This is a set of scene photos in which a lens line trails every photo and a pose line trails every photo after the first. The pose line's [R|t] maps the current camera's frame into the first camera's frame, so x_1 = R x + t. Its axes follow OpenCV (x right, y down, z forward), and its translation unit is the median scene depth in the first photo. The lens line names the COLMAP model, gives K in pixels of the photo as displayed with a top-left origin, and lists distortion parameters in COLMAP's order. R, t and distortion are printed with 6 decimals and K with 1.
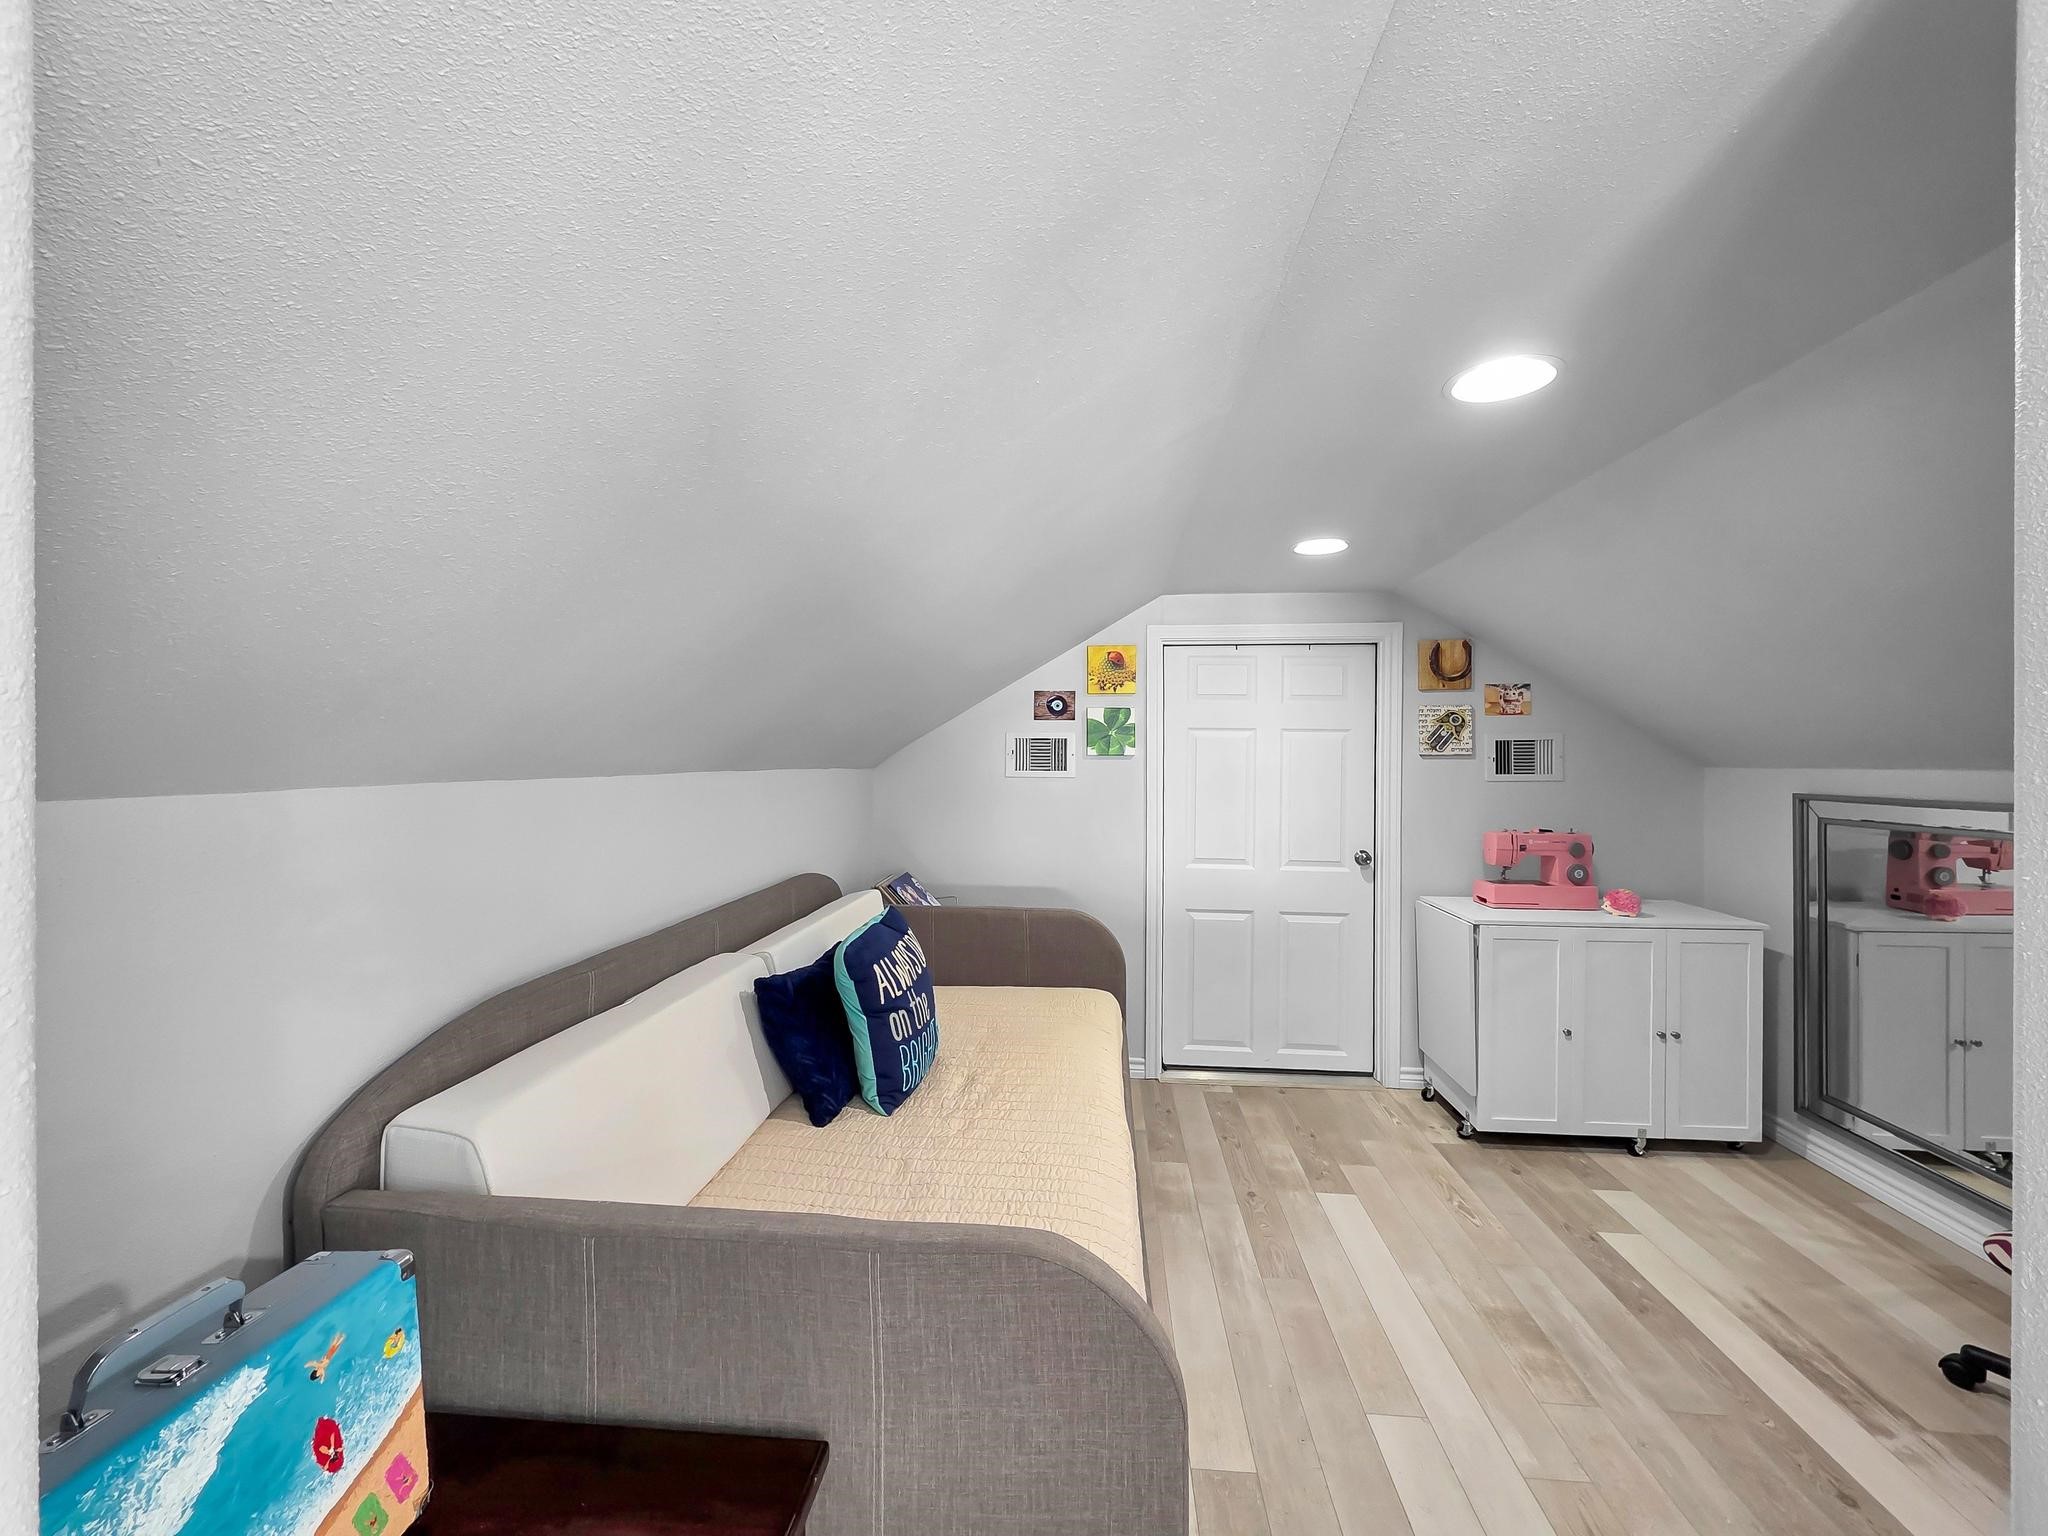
lens RADIAL K [[823.0, 0, 1023.4], [0, 823.0, 755.7], [0, 0, 1]] dist [0.000478, 0.000205]
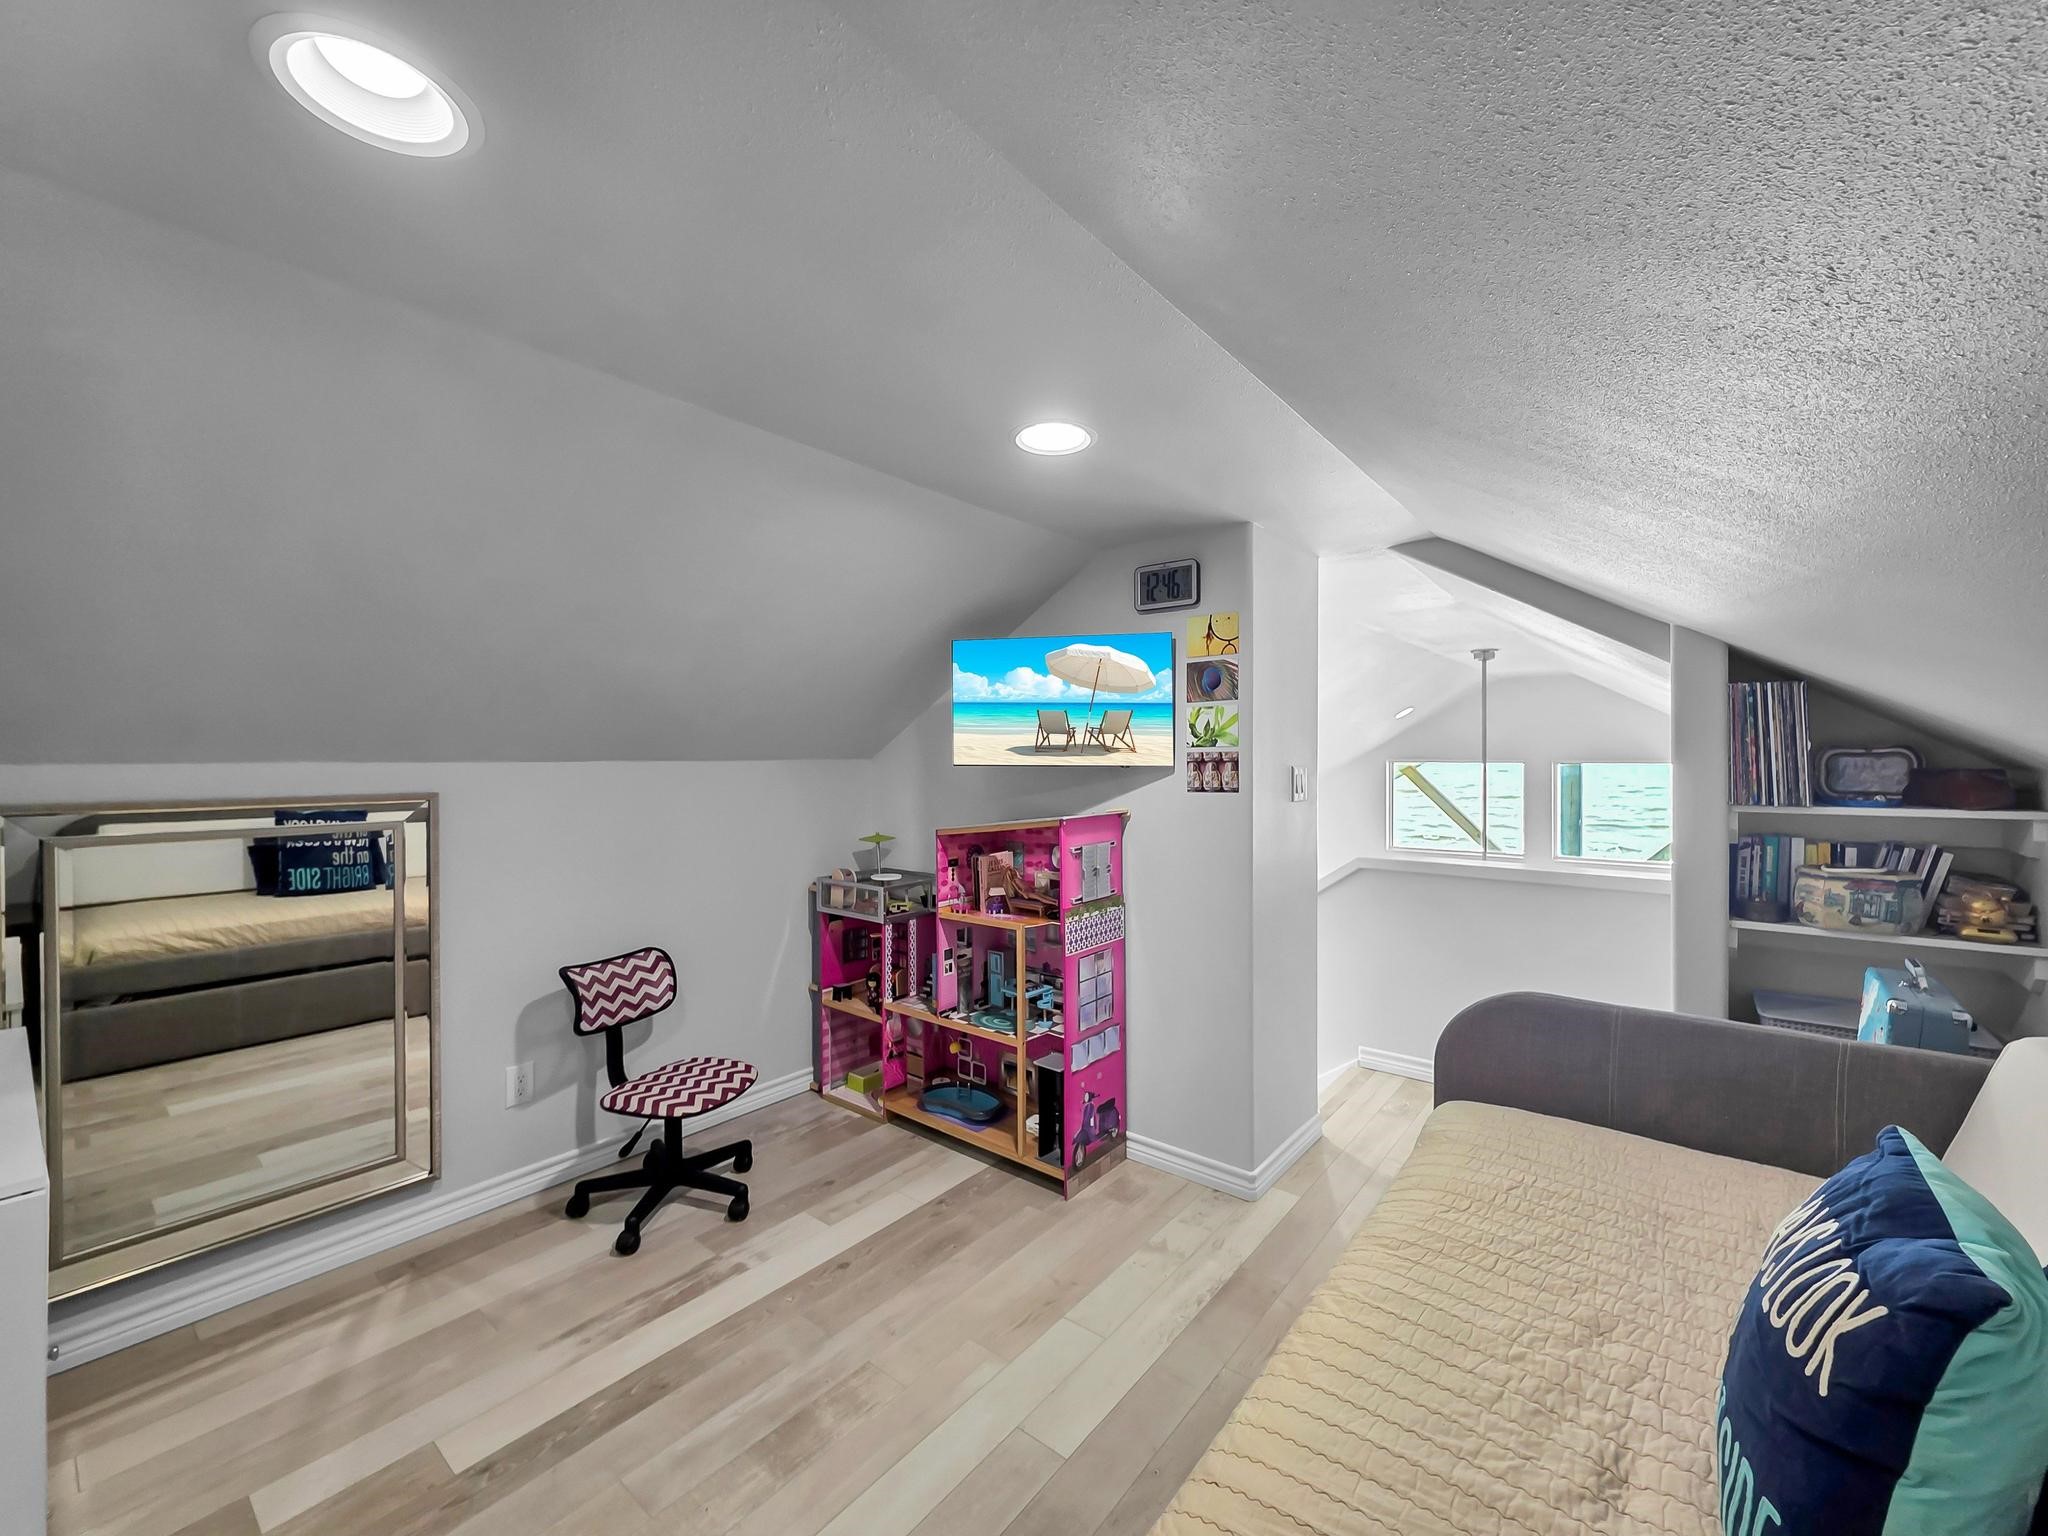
lens RADIAL K [[828.5, 0, 1021.3], [0, 828.5, 764.8], [0, 0, 1]] dist [0.003673, 0.000394]
pose [[-0.835256, -0.007176, 0.549815, -0.044150], [-0.009409, 0.999955, -0.001243, 0.014266], [-0.549781, -0.006212, -0.835285, 1.537238]]
